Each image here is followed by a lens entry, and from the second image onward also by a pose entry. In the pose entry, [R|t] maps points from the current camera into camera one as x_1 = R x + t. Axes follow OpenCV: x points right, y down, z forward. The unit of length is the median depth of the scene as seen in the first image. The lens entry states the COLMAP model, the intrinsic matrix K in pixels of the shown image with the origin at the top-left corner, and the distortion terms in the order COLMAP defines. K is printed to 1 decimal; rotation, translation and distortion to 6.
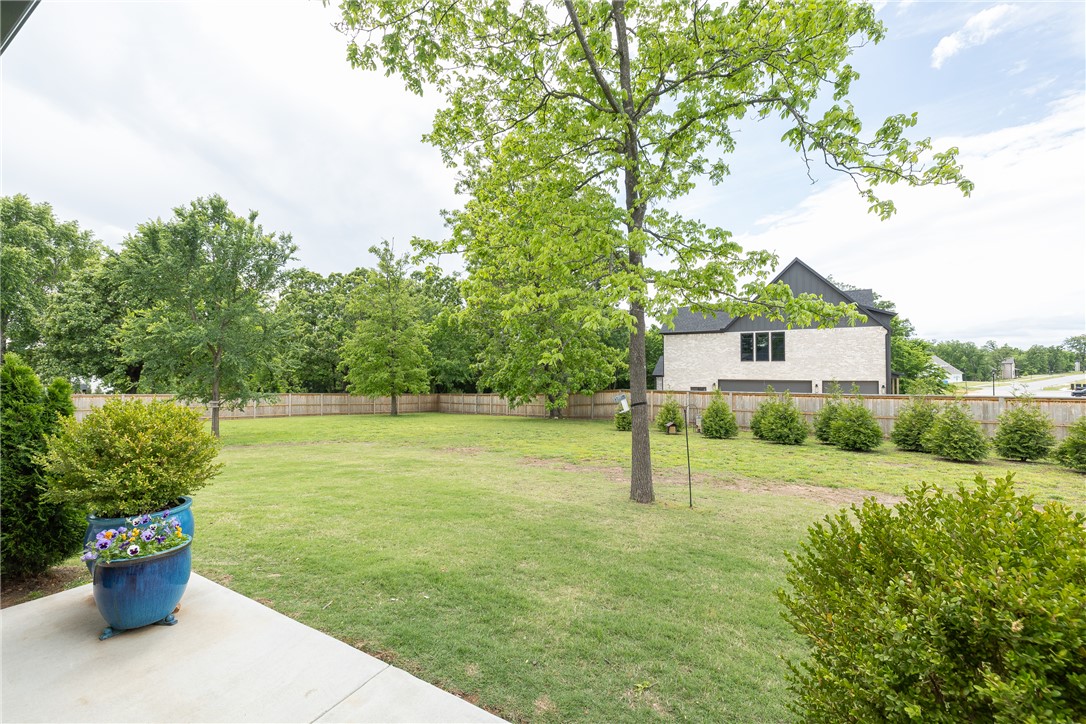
lens RADIAL K [[452.8, 0, 543.2], [0, 452.8, 359.0], [0, 0, 1]] dist [0.008816, 0.004934]
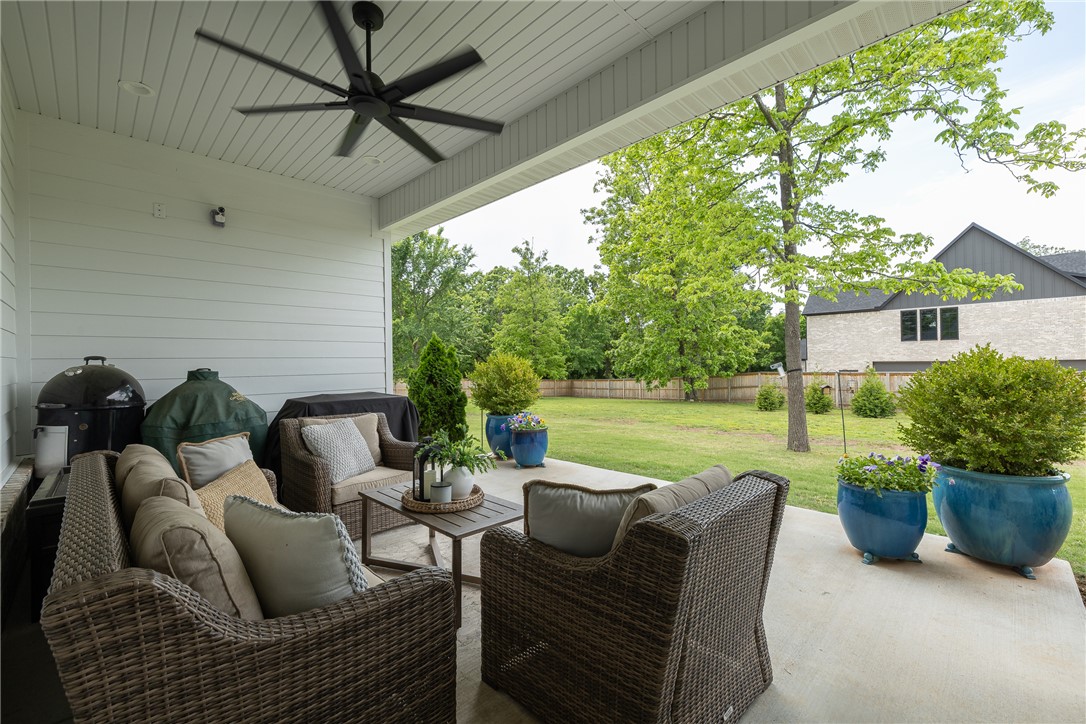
lens RADIAL K [[452.8, 0, 547.8], [0, 452.8, 363.5], [0, 0, 1]] dist [0.008816, 0.004934]
pose [[0.968194, -0.012292, -0.249899, -0.049662], [0.020481, 0.999334, 0.030195, 0.012545], [0.249361, -0.034353, 0.967801, -0.134040]]
